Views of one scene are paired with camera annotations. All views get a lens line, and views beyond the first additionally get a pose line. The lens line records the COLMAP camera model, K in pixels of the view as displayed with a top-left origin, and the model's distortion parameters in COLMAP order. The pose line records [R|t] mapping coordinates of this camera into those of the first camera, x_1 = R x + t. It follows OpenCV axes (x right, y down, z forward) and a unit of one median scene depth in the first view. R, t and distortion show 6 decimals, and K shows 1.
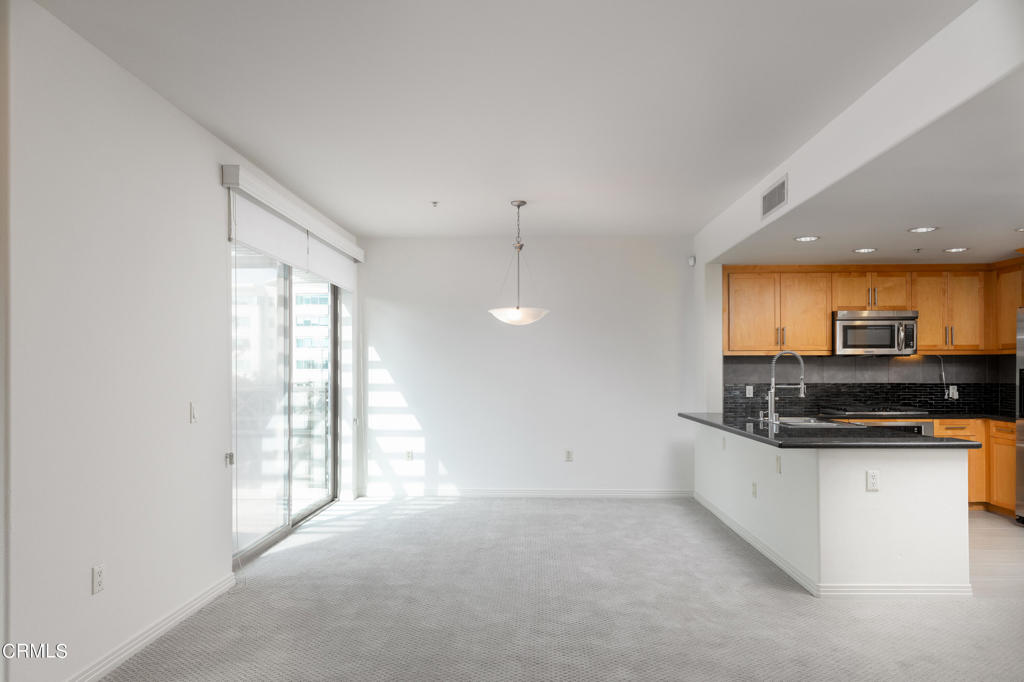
lens RADIAL K [[619.4, 0, 515.9], [0, 619.4, 367.6], [0, 0, 1]] dist [0.000103, 0.000866]
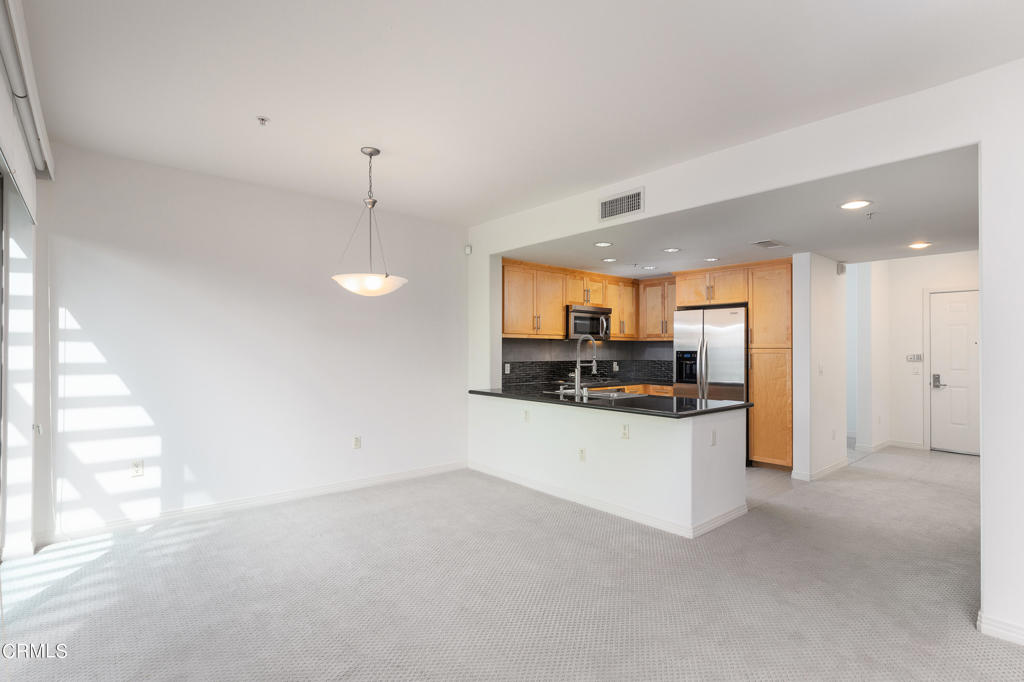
lens RADIAL K [[495.6, 0, 512.0], [0, 495.6, 341.0], [0, 0, 1]] dist [0.001493, 0.011254]
pose [[0.751599, 0.021994, 0.659254, -0.248393], [-0.017238, 0.999758, -0.013701, 0.000647], [-0.659396, -0.001067, 0.751795, 0.304576]]
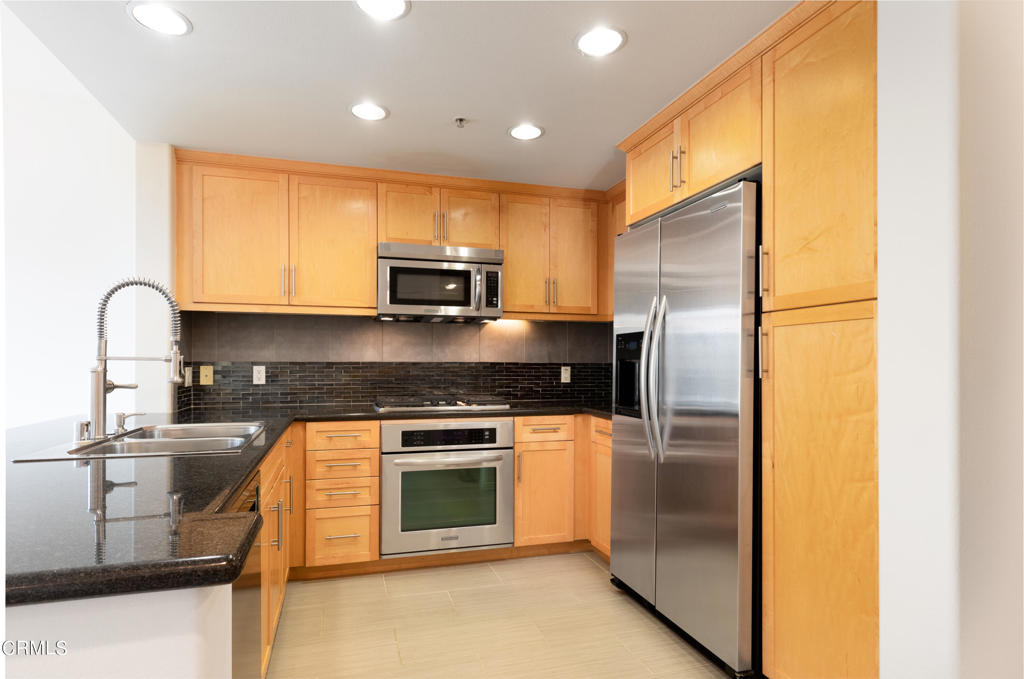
lens RADIAL K [[520.8, 0, 501.8], [0, 520.8, 360.5], [0, 0, 1]] dist [0.003292, 0.000436]
pose [[0.955498, 0.008107, 0.294885, 0.477908], [-0.007590, 0.999967, -0.002895, 0.025779], [-0.294899, 0.000528, 0.955528, 0.467137]]
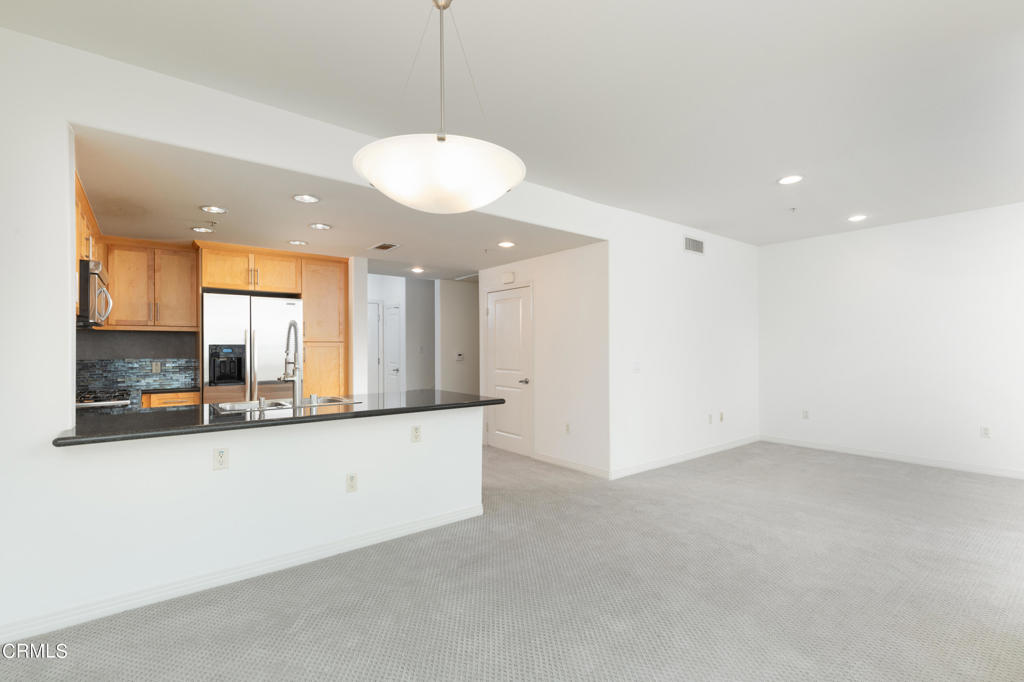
lens RADIAL K [[478.6, 0, 512.0], [0, 478.6, 341.0], [0, 0, 1]] dist [0.000189, -0.000020]
pose [[-0.642421, 0.017272, 0.766157, -0.206764], [-0.000791, 0.999730, -0.023201, 0.012485], [-0.766351, -0.015511, -0.642234, 0.978398]]
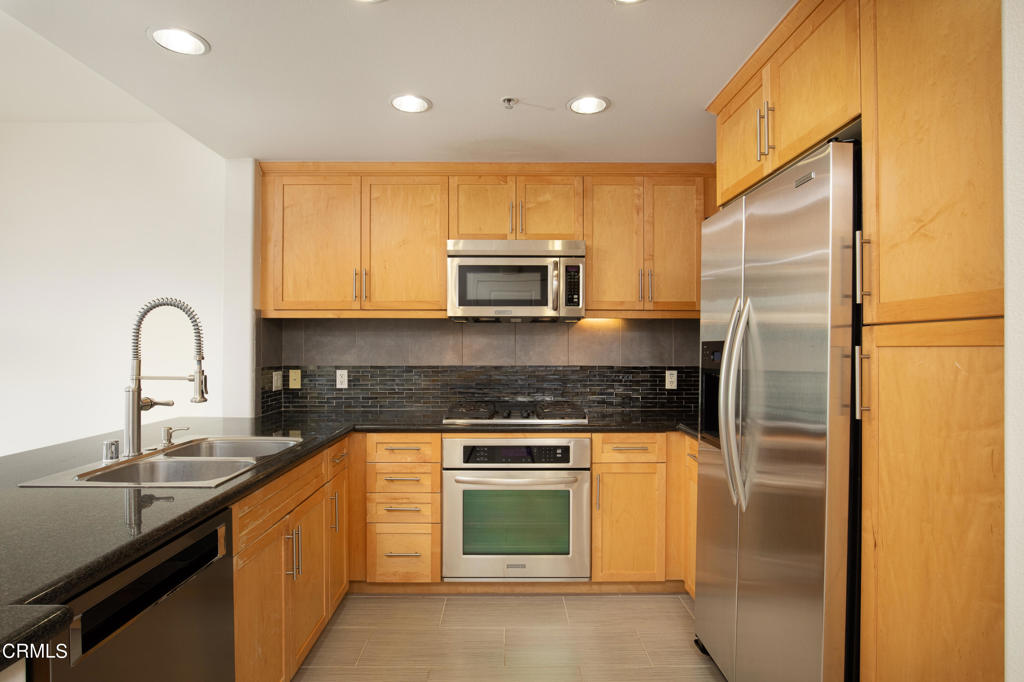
lens RADIAL K [[530.4, 0, 530.5], [0, 530.4, 343.7], [0, 0, 1]] dist [-0.022074, 0.000390]
pose [[0.999291, 0.005051, 0.037321, 0.570823], [-0.005102, 0.999986, 0.001253, 0.003044], [-0.037314, -0.001442, 0.999303, 0.502859]]
